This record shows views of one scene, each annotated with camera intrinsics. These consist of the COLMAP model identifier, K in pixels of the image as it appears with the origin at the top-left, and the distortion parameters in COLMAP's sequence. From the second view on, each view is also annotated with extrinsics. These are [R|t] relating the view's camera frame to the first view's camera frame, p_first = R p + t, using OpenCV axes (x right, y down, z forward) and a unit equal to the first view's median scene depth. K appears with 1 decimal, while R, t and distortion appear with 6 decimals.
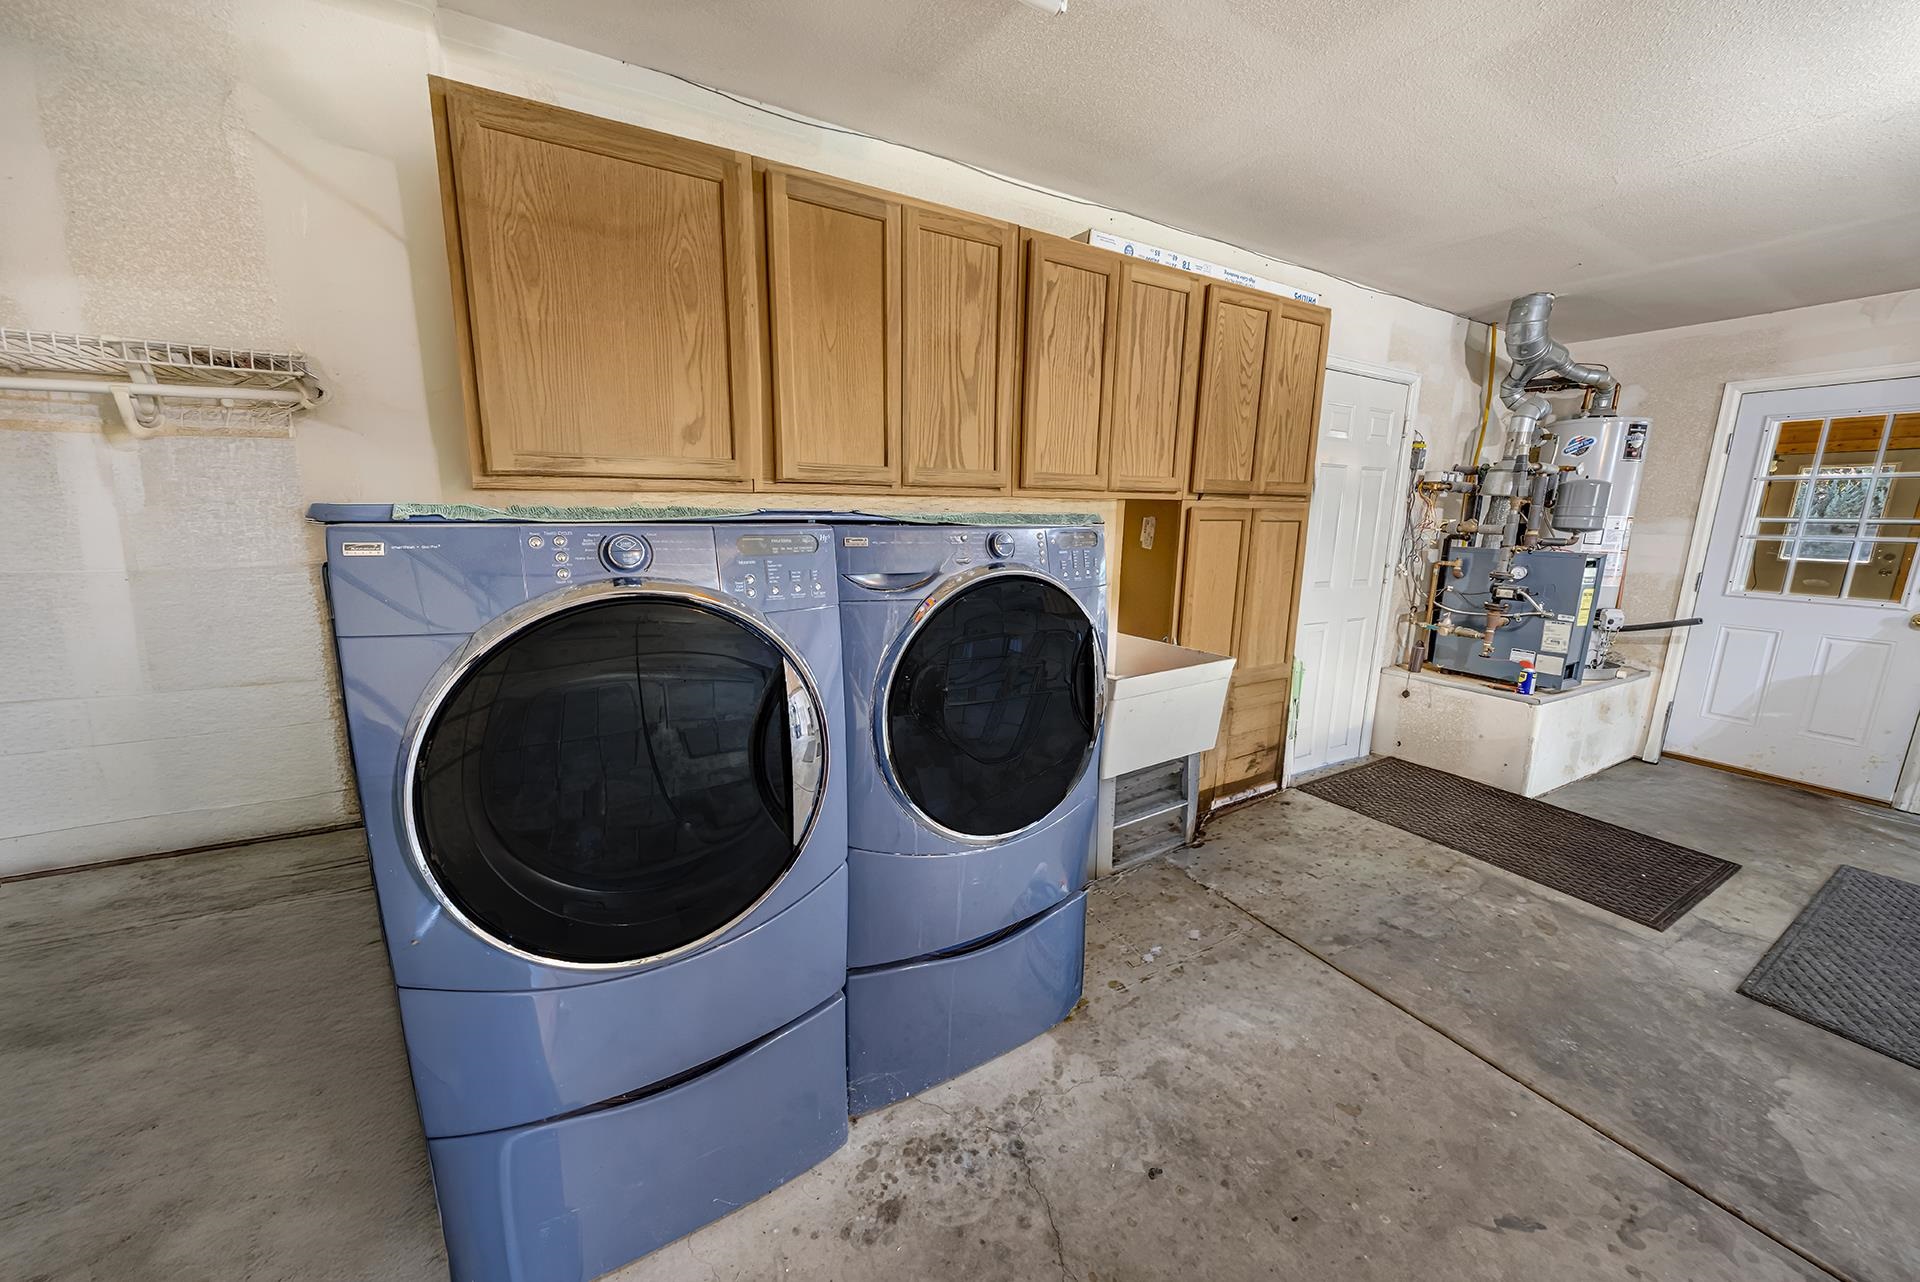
lens RADIAL K [[667.6, 0, 960.0], [0, 667.6, 641.0], [0, 0, 1]] dist [-0.000438, 0.000133]
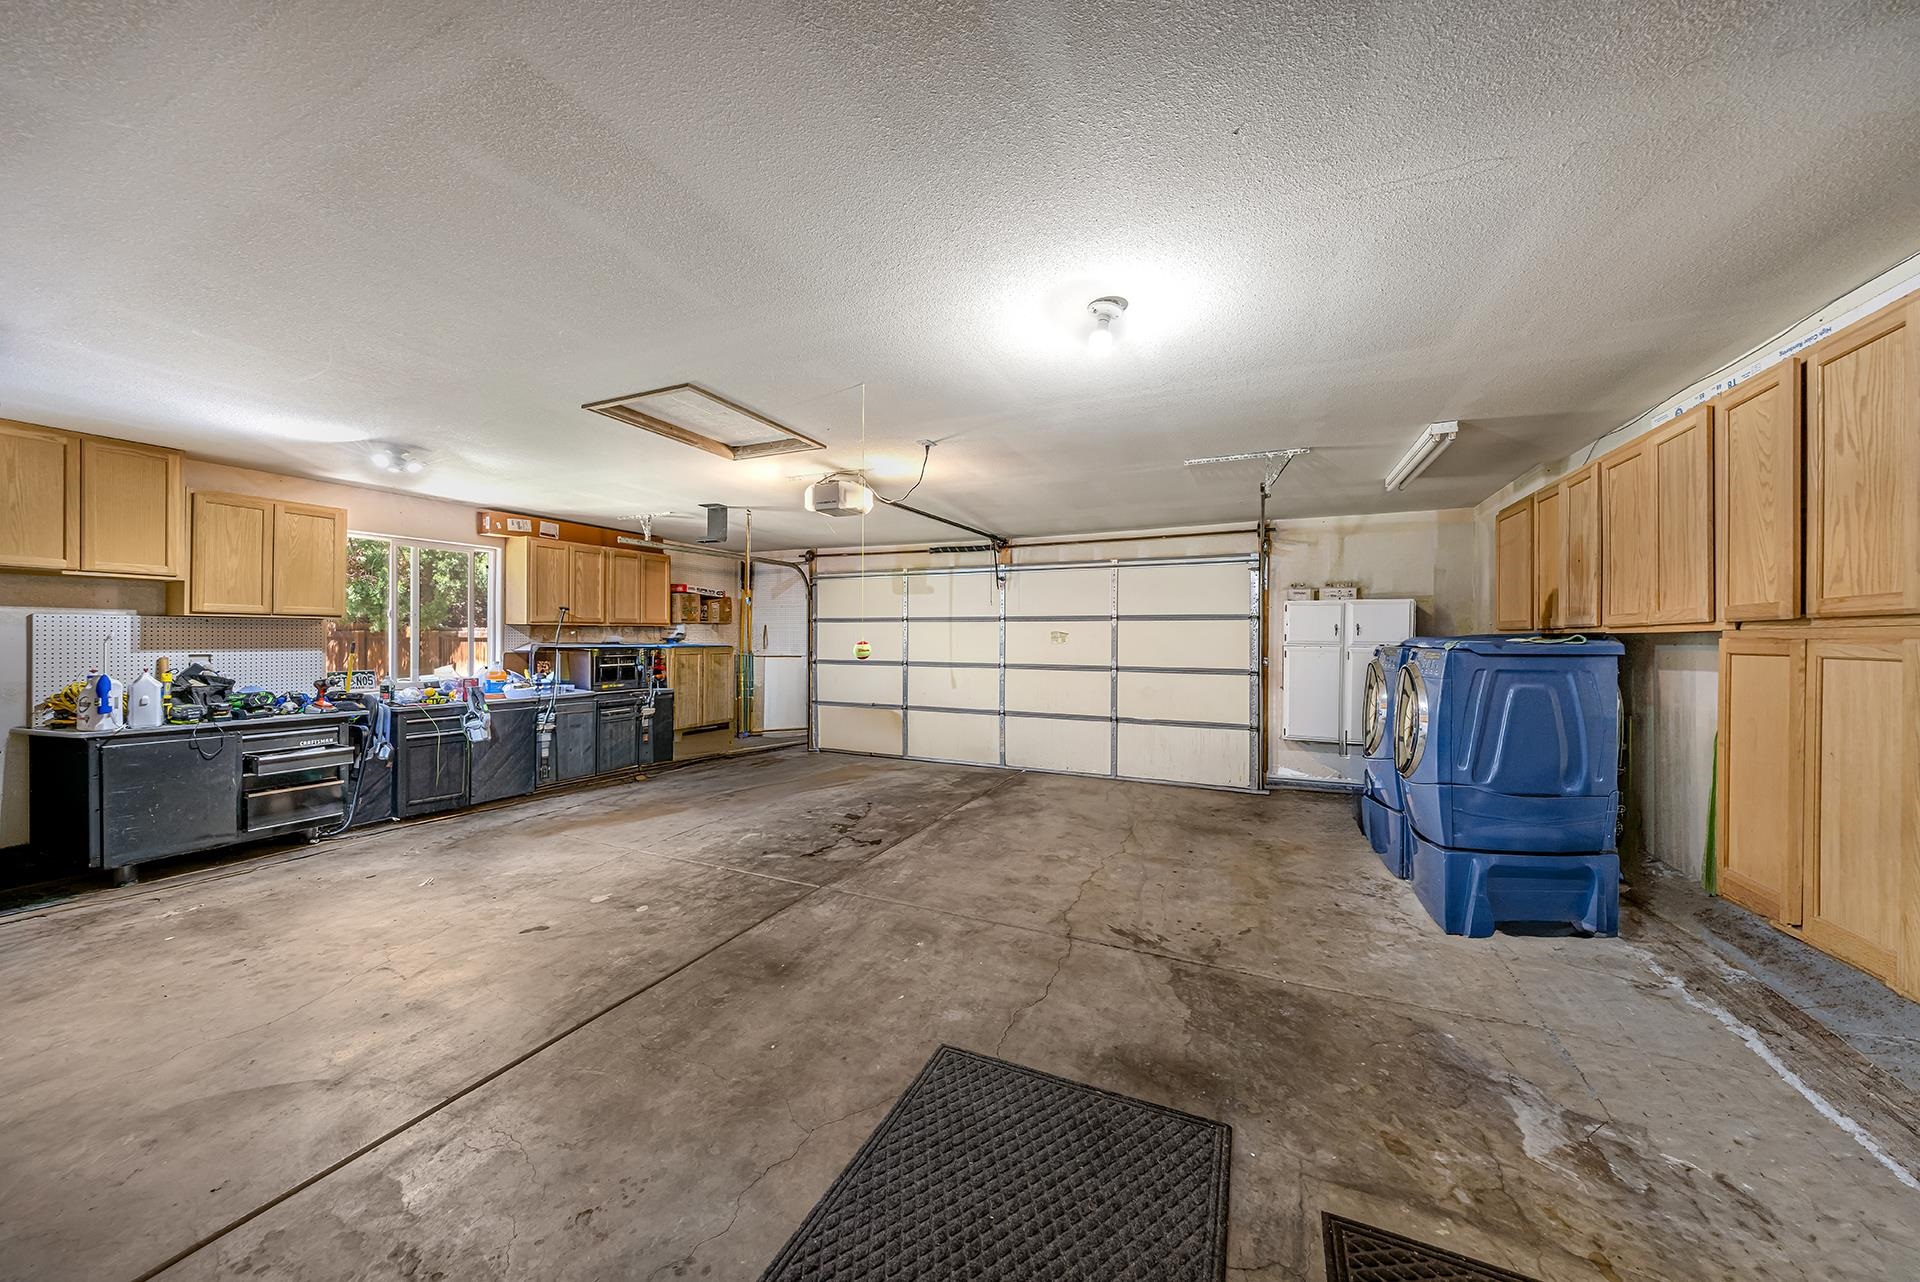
lens RADIAL K [[667.6, 0, 960.0], [0, 667.6, 641.0], [0, 0, 1]] dist [-0.000438, 0.000133]
pose [[-0.809592, -0.017306, -0.586737, 2.552860], [-0.127785, 0.980789, 0.147393, -0.311398], [0.572915, 0.194305, -0.796250, 1.746688]]
